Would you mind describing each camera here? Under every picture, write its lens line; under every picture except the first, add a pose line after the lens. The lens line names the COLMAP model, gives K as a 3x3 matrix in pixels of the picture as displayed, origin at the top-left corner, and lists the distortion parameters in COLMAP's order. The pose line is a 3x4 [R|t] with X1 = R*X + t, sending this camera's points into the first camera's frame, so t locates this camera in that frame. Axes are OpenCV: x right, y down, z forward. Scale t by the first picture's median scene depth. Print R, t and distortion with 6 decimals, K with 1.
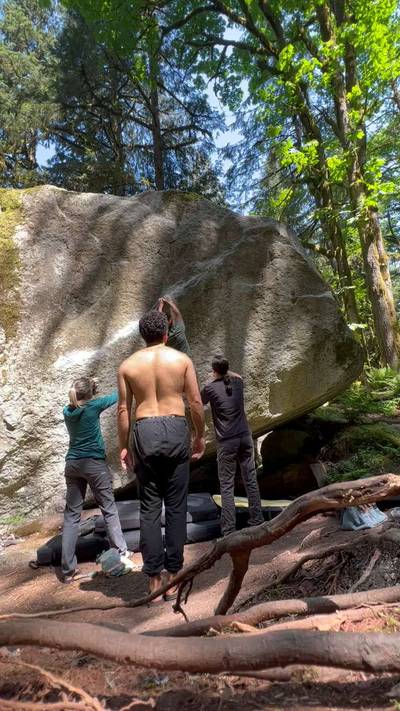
lens RADIAL K [[337.2, 0, 206.3], [0, 337.2, 355.4], [0, 0, 1]] dist [0.014063, 0.000466]
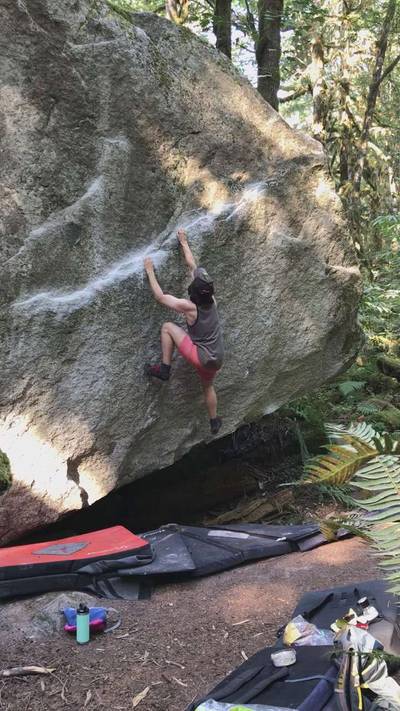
lens RADIAL K [[698.6, 0, 204.0], [0, 698.6, 354.0], [0, 0, 1]] dist [0.020856, 0.000000]
pose [[0.781576, 0.106920, 0.614579, -0.913757], [-0.219743, 0.969242, 0.110831, -0.094106], [-0.583825, -0.221673, 0.781031, -0.124388]]
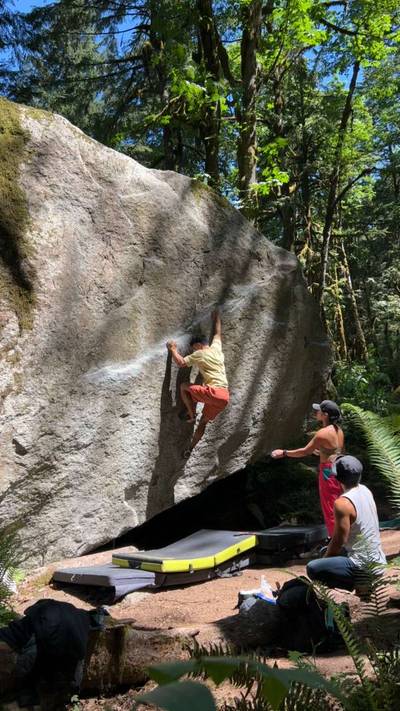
lens RADIAL K [[626.1, 0, 223.3], [0, 626.1, 352.6], [0, 0, 1]] dist [0.101540, -0.081747]
pose [[0.765690, 0.152917, 0.624768, -1.141921], [-0.178133, 0.983750, -0.022468, -0.051101], [-0.618051, -0.094089, 0.780487, -0.360407]]
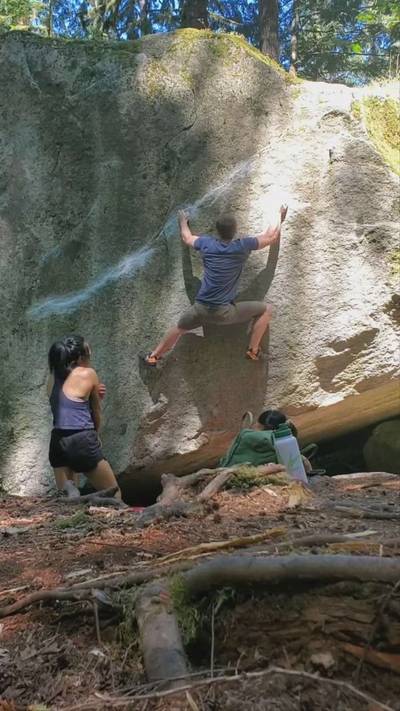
lens RADIAL K [[698.6, 0, 198.5], [0, 698.6, 362.3], [0, 0, 1]] dist [0.020856, 0.000000]
pose [[0.963470, 0.069719, -0.258582, 0.324344], [-0.016322, 0.979012, 0.203147, -0.185420], [0.267318, -0.191506, 0.944387, -0.376714]]
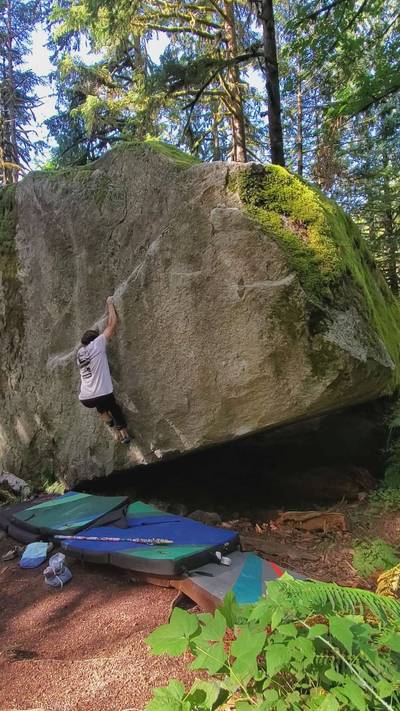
lens RADIAL K [[353.6, 0, 195.5], [0, 353.6, 355.7], [0, 0, 1]] dist [-0.002114, 0.001101]
pose [[0.861910, 0.027146, -0.506335, 0.554742], [0.115295, 0.961918, 0.247832, -0.230254], [0.493780, -0.271987, 0.825957, 0.297694]]
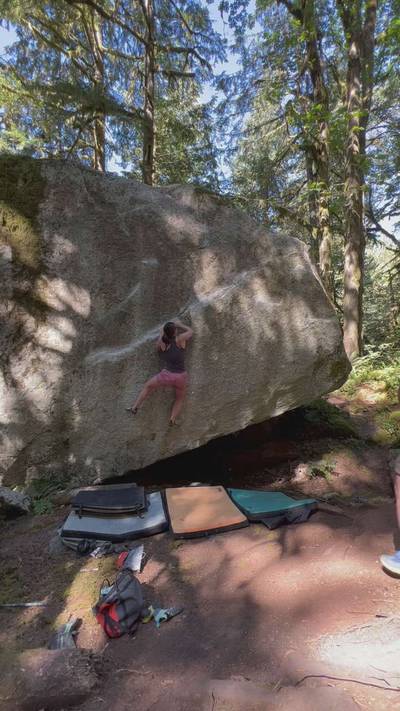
lens RADIAL K [[353.6, 0, 203.5], [0, 353.6, 354.3], [0, 0, 1]] dist [-0.002114, 0.001101]
pose [[0.982398, 0.088001, 0.164774, -0.267895], [-0.118226, 0.975847, 0.183699, -0.235811], [-0.144629, -0.199946, 0.969074, -0.128979]]
